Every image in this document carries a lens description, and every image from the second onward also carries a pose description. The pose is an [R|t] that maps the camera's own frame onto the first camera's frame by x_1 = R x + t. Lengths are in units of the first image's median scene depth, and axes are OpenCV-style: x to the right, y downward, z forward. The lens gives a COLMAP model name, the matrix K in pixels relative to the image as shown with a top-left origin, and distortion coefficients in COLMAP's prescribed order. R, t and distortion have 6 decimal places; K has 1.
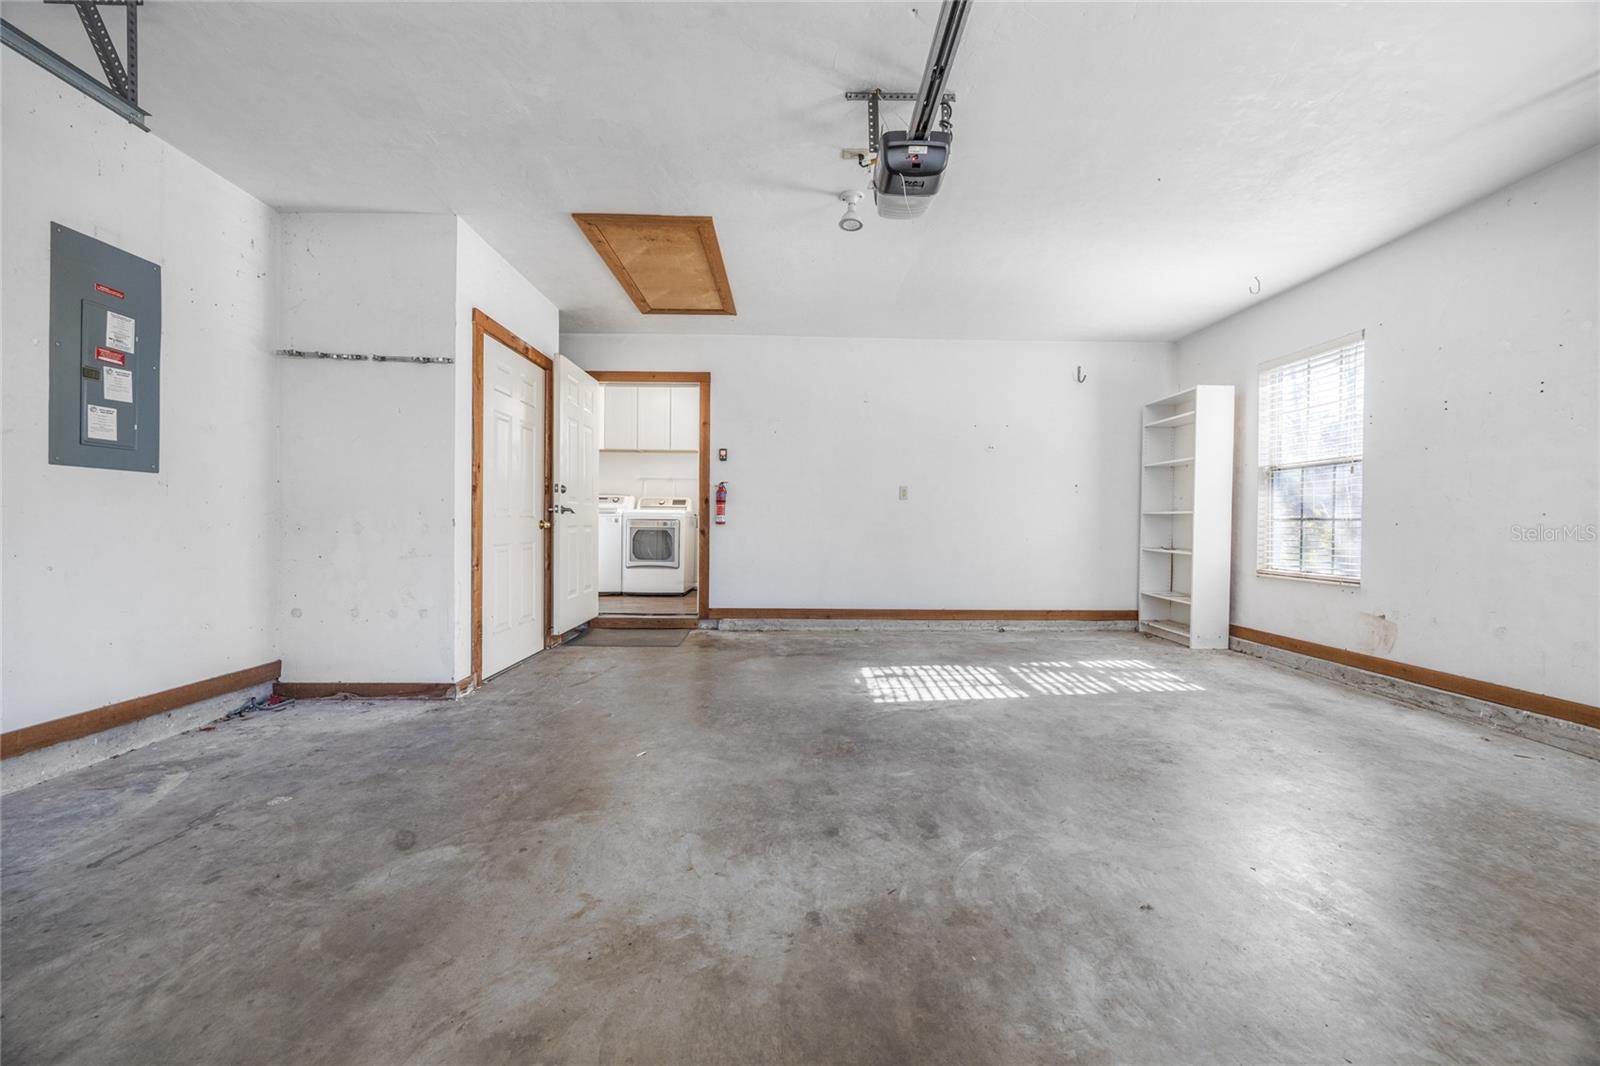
lens RADIAL K [[614.3, 0, 801.5], [0, 614.3, 531.5], [0, 0, 1]] dist [-0.003024, 0.000307]
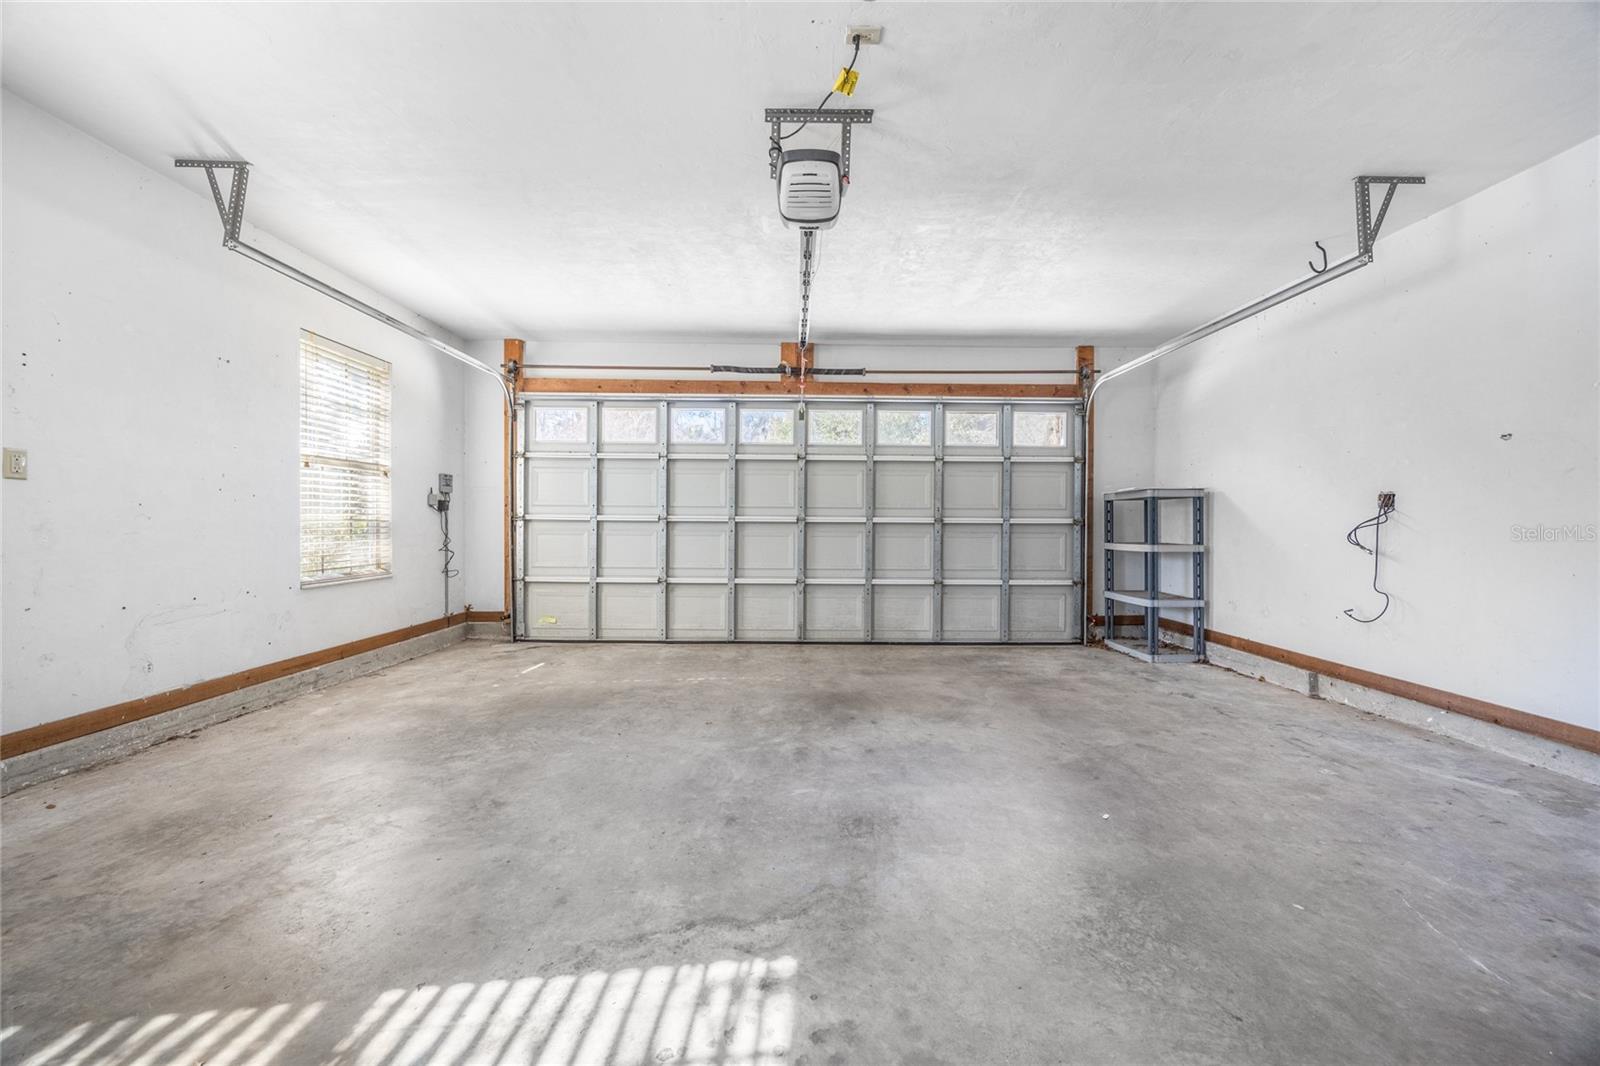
lens RADIAL K [[614.3, 0, 801.4], [0, 614.3, 528.0], [0, 0, 1]] dist [-0.003024, 0.000307]
pose [[-0.999865, -0.014312, 0.008073, 0.194724], [-0.014141, 0.999681, 0.020931, -0.056717], [-0.008370, 0.020814, -0.999748, 2.307023]]
